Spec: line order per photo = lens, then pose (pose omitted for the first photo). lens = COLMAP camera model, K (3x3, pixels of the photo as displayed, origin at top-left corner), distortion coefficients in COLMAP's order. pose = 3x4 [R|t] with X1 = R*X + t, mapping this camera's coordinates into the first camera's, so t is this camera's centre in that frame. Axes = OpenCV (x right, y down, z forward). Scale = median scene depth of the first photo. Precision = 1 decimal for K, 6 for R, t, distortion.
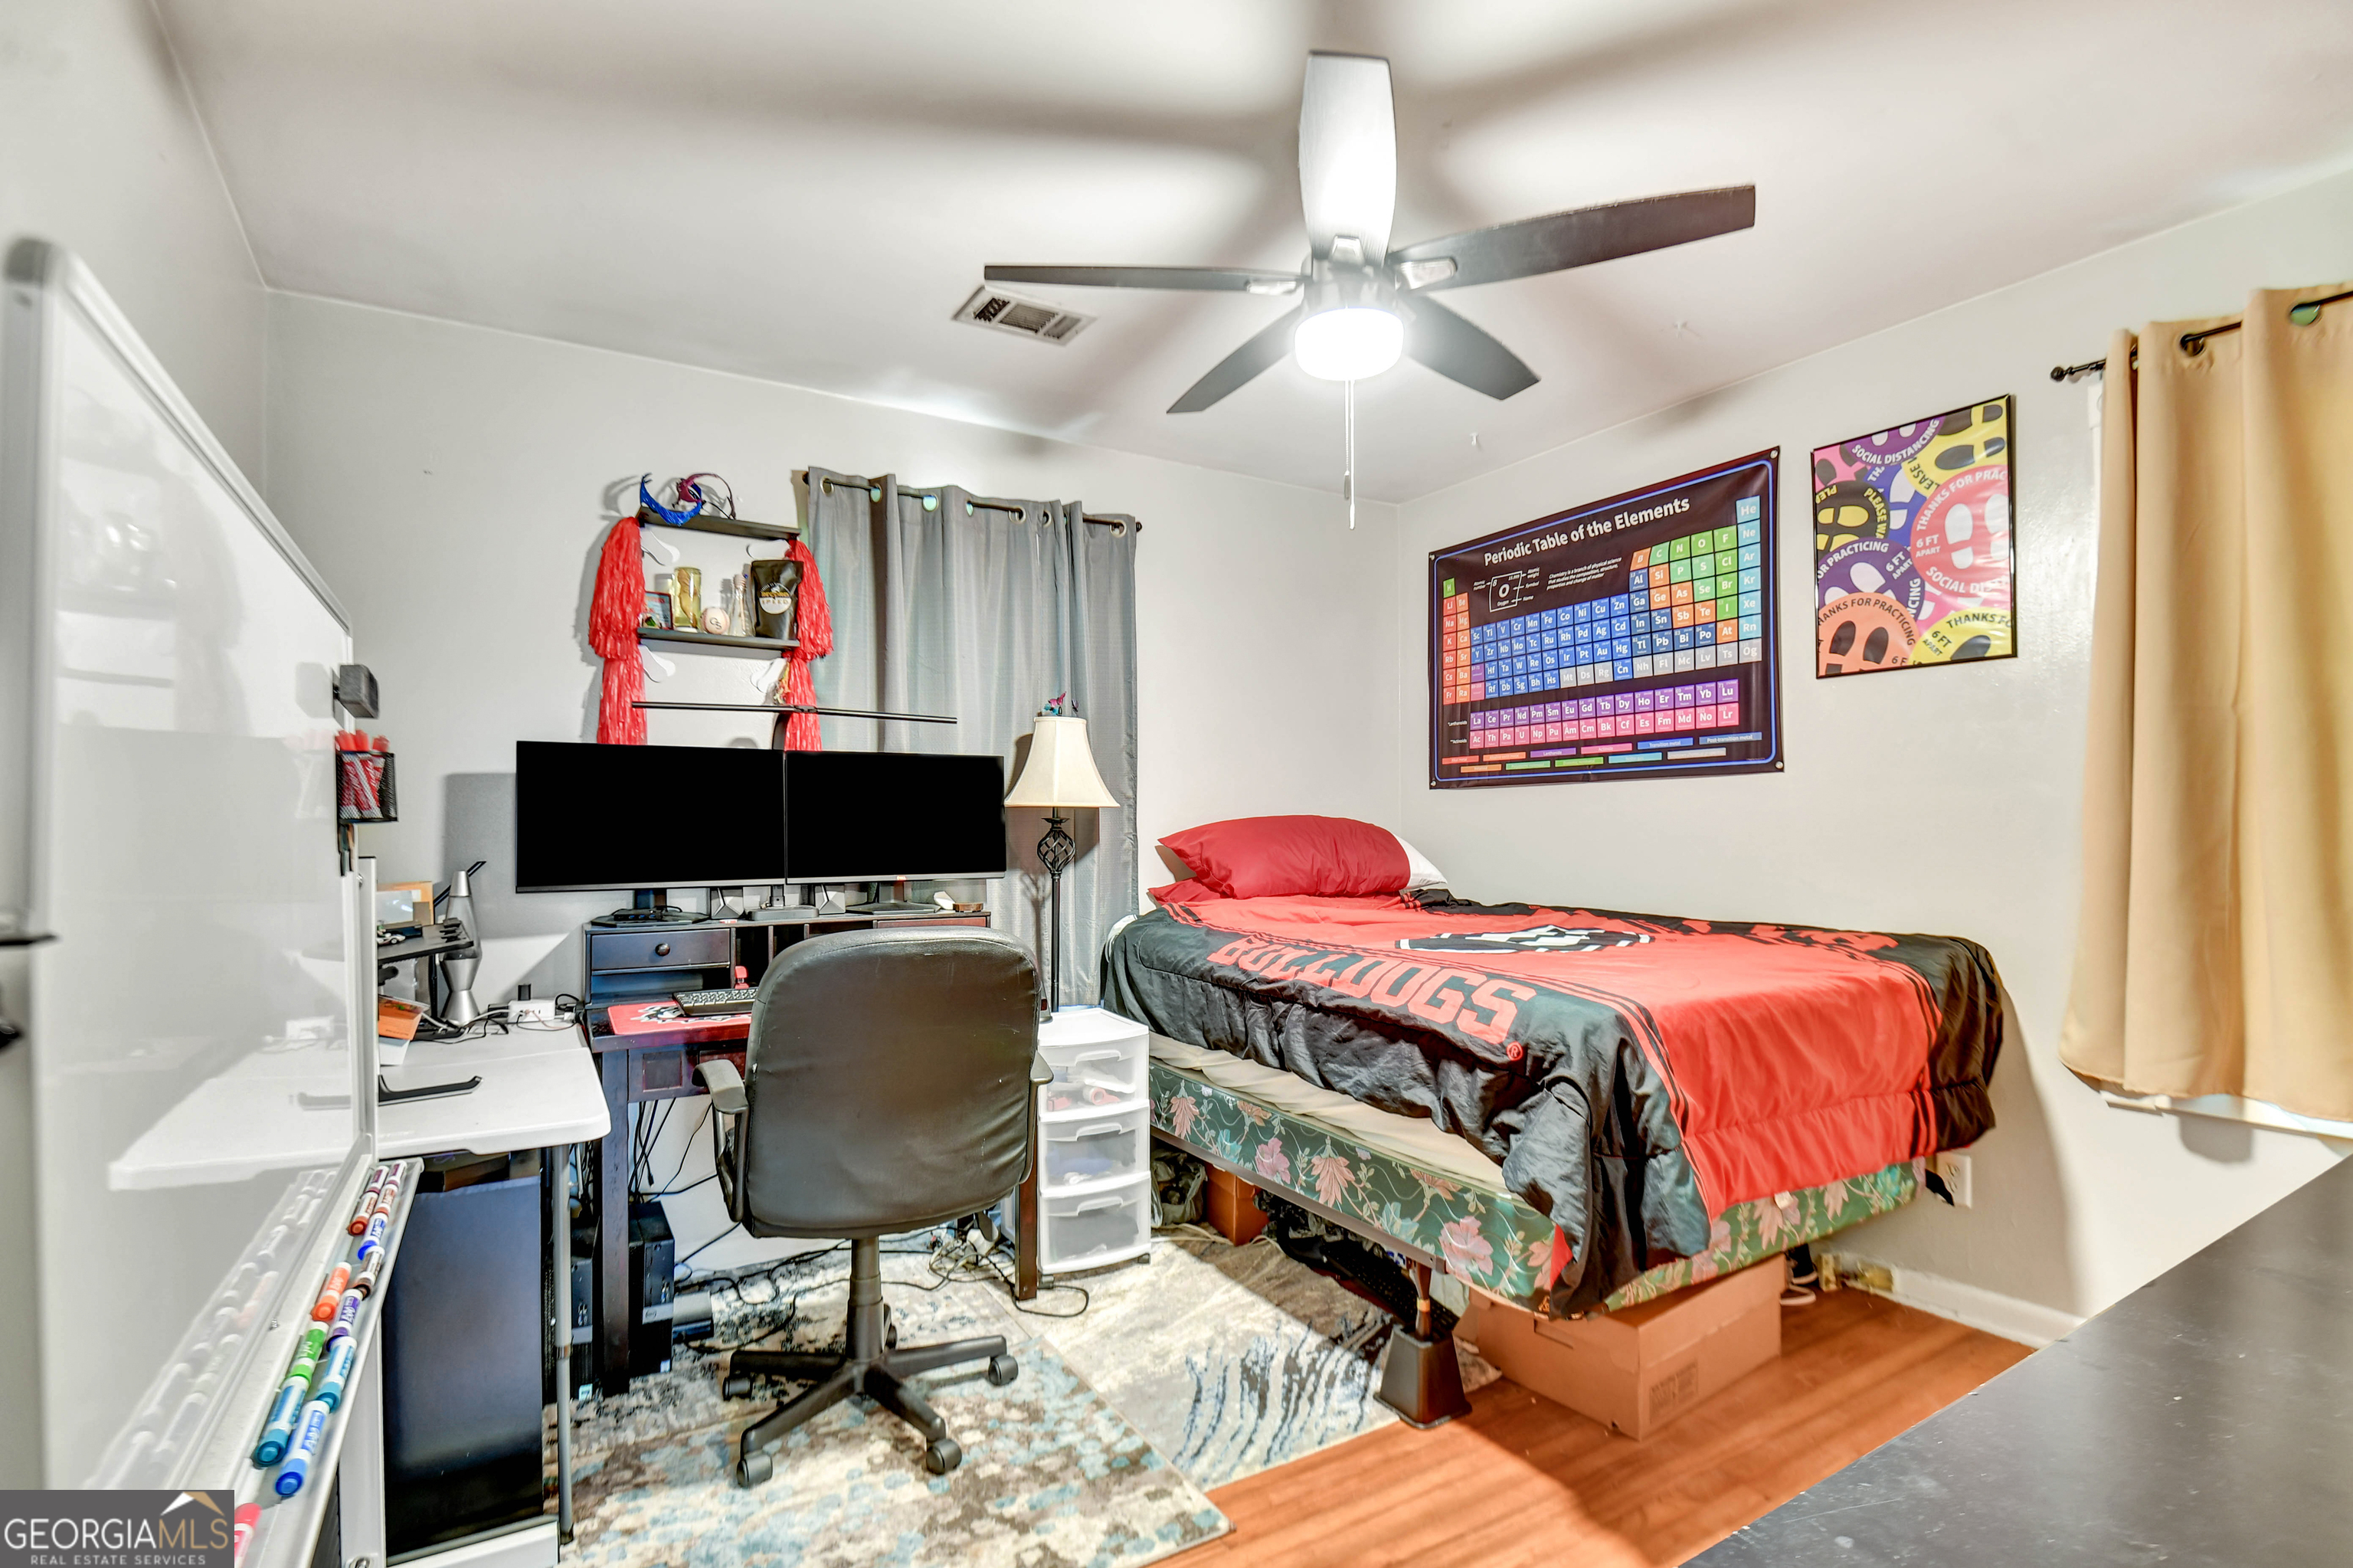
lens RADIAL K [[1119.7, 0, 1183.5], [0, 1119.7, 818.8], [0, 0, 1]] dist [0.020142, -0.039724]
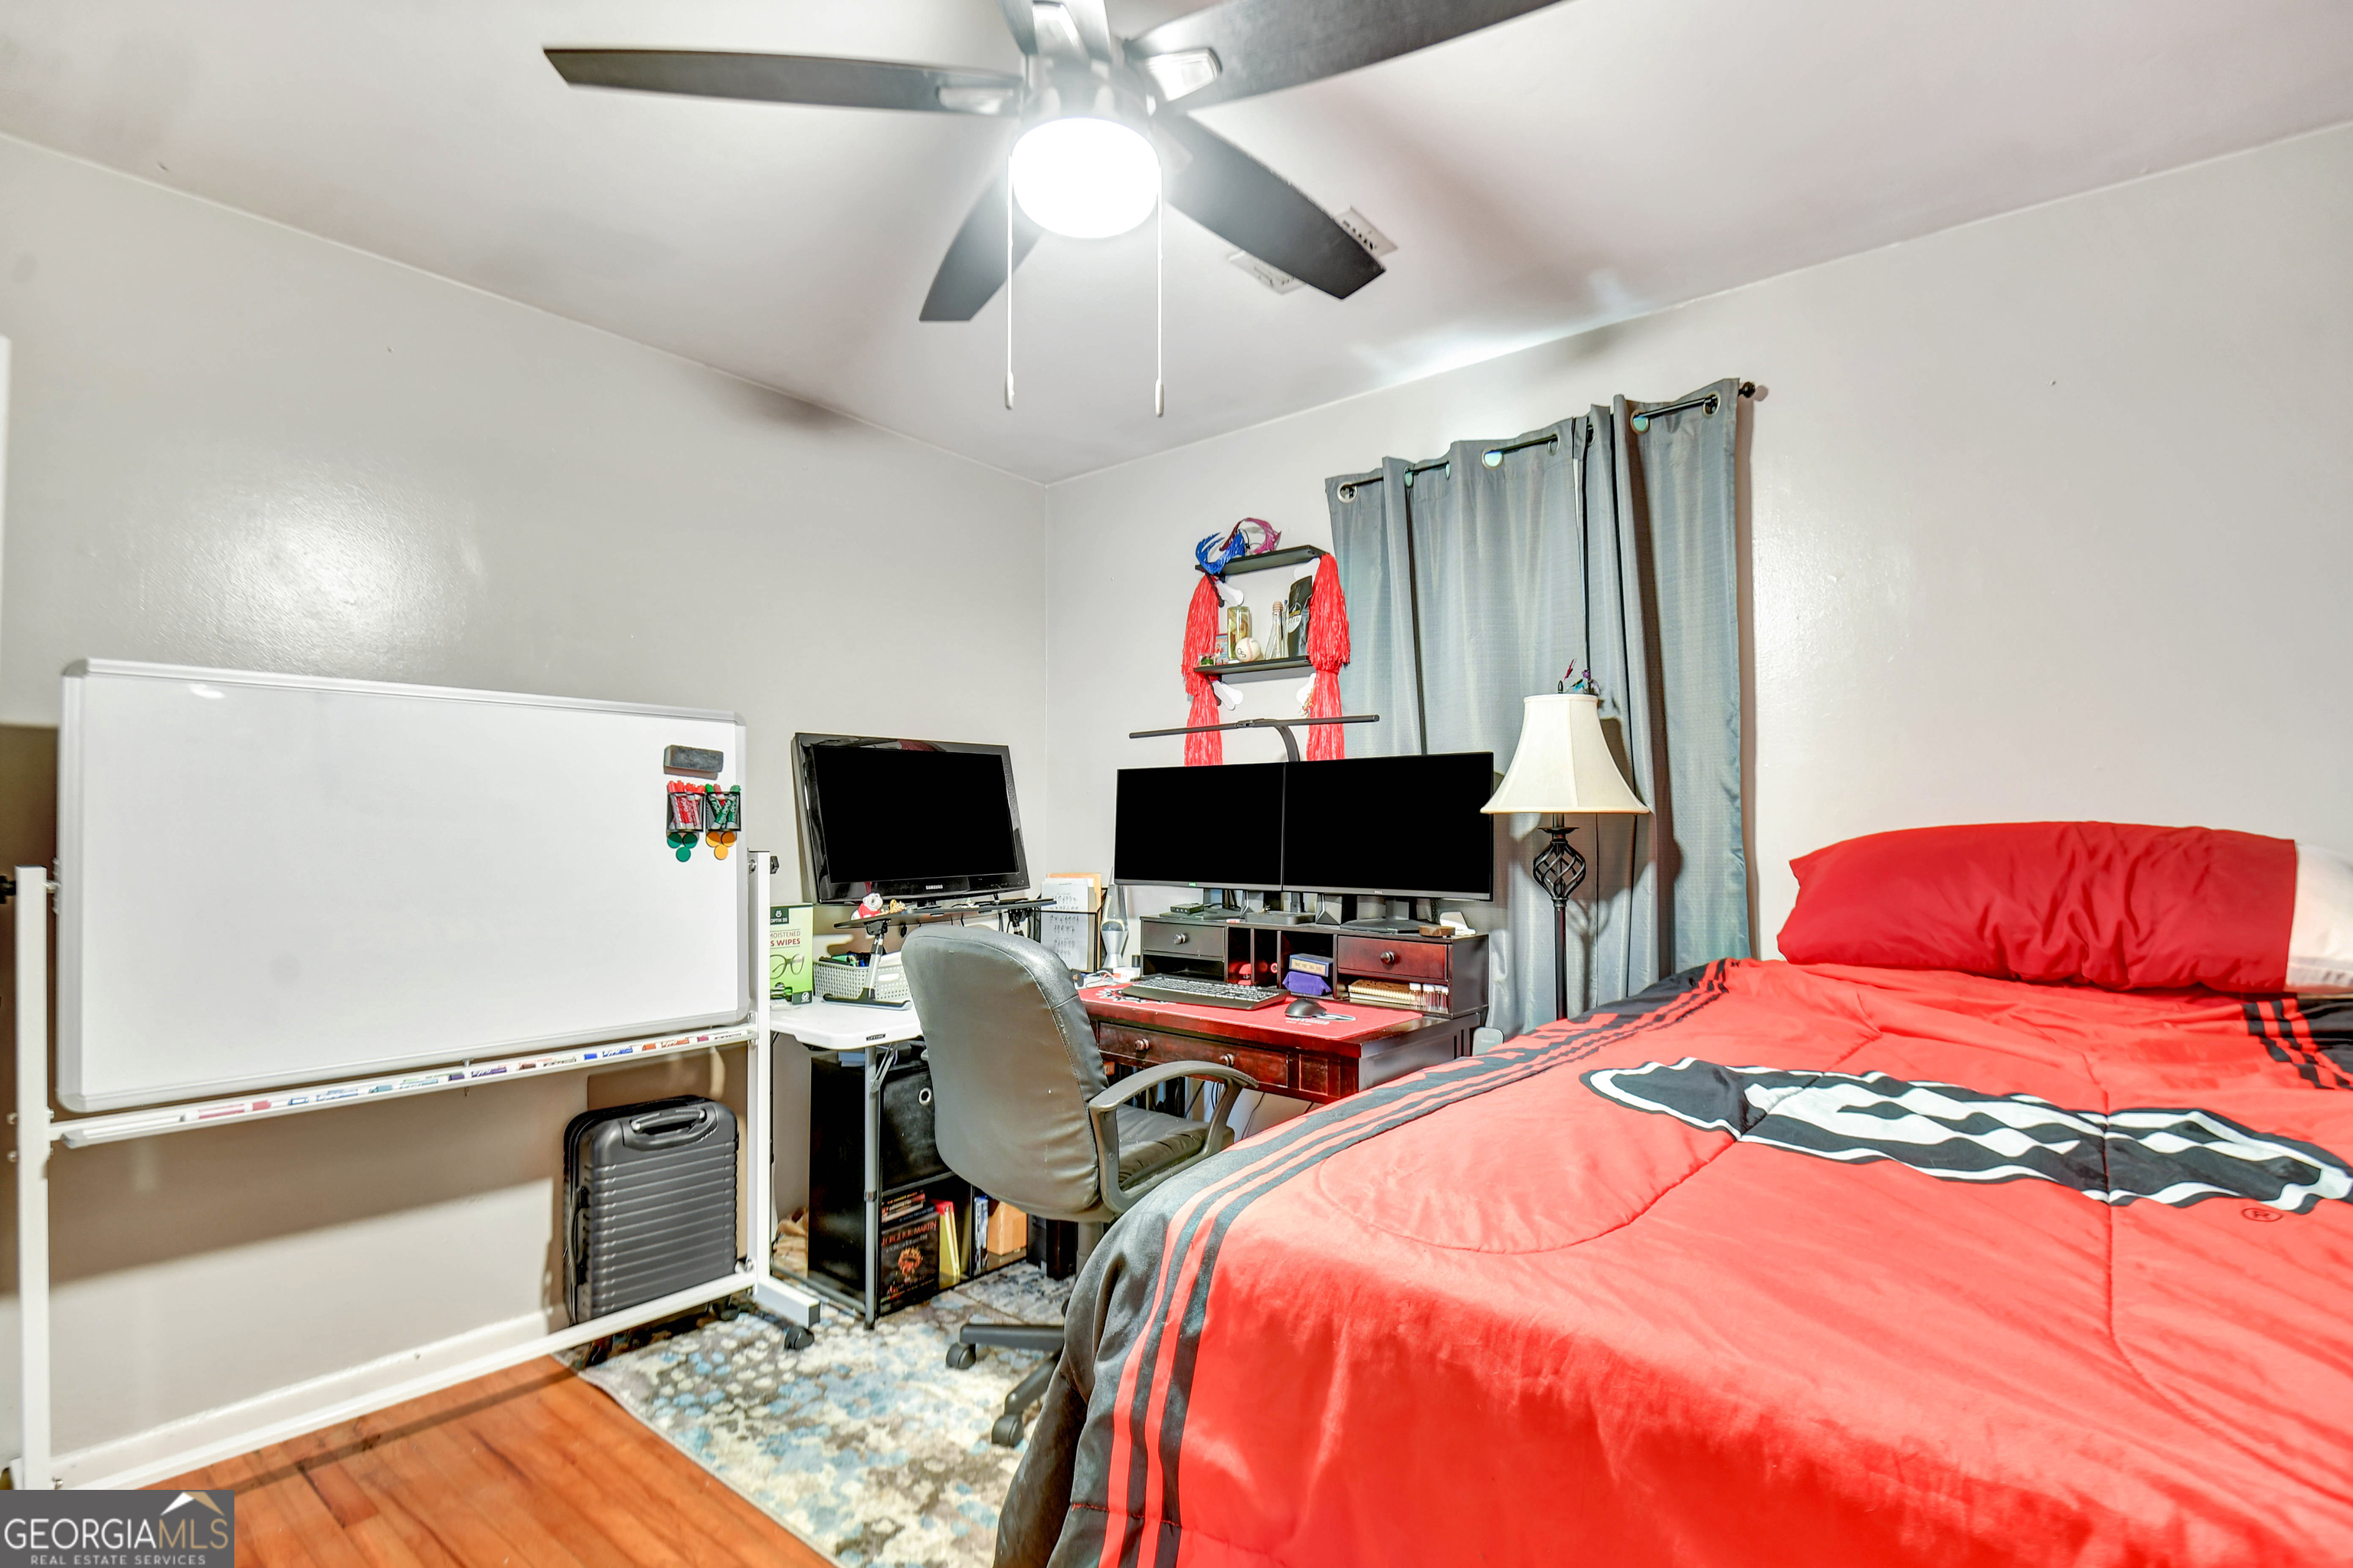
lens RADIAL K [[1123.5, 0, 1159.0], [0, 1123.5, 811.5], [0, 0, 1]] dist [0.017440, -0.031093]
pose [[0.299934, -0.014108, -0.953856, 0.576610], [0.000842, 0.999894, -0.014525, -0.000917], [0.953960, 0.003554, 0.299914, 0.552304]]
